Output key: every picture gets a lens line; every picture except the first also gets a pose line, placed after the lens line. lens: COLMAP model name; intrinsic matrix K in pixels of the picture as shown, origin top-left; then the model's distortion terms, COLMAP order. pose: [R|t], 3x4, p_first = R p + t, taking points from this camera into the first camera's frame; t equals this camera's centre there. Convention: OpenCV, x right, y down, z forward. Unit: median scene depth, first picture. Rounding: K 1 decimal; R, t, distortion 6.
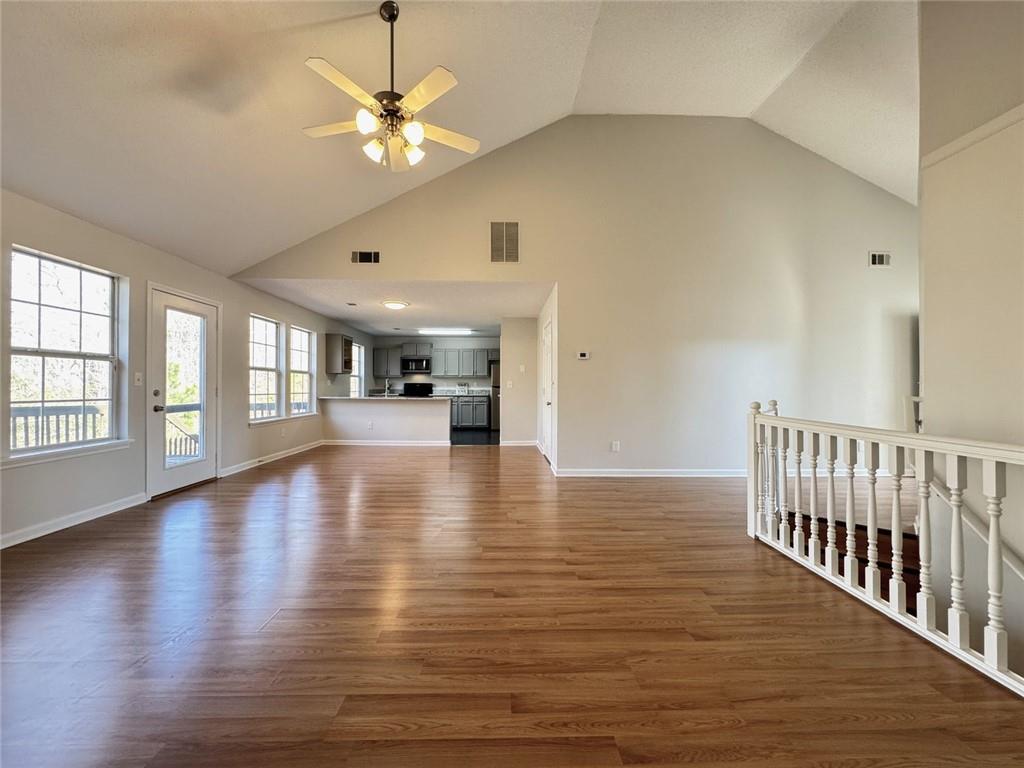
lens RADIAL K [[414.6, 0, 509.8], [0, 414.6, 383.7], [0, 0, 1]] dist [-0.001240, -0.000093]
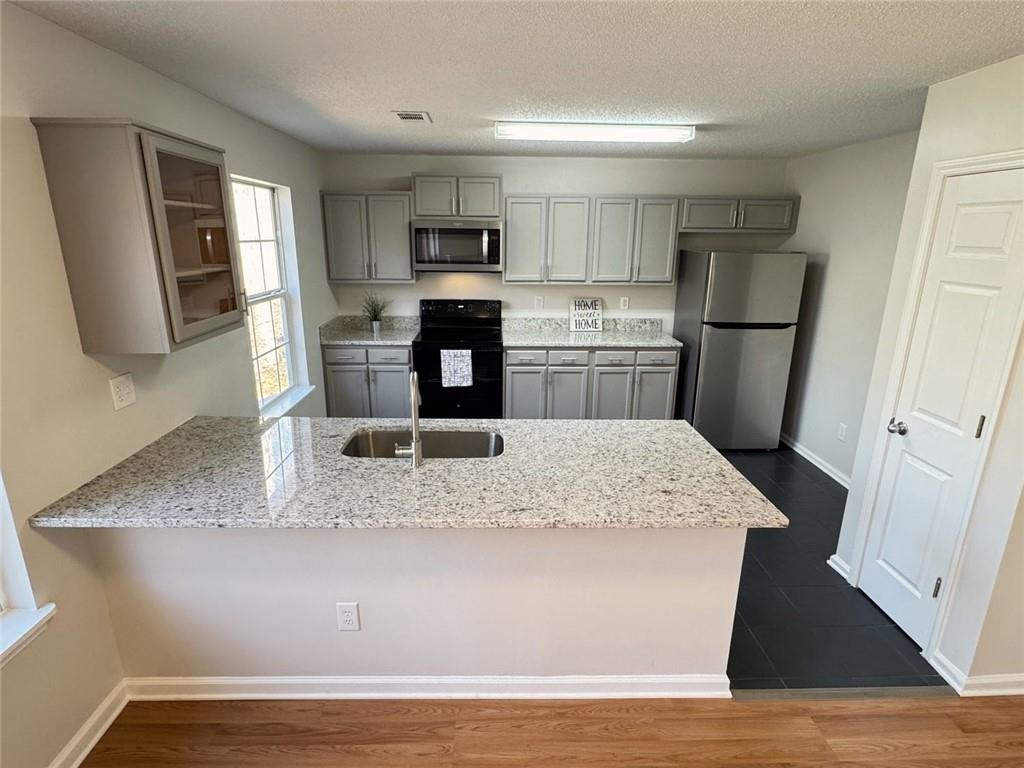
lens RADIAL K [[533.4, 0, 512.8], [0, 533.4, 382.8], [0, 0, 1]] dist [-0.002081, -0.000265]
pose [[0.999904, 0.004054, 0.013273, -0.185866], [-0.007564, 0.961049, 0.276275, -0.058028], [-0.011636, -0.276349, 0.960987, 0.562886]]
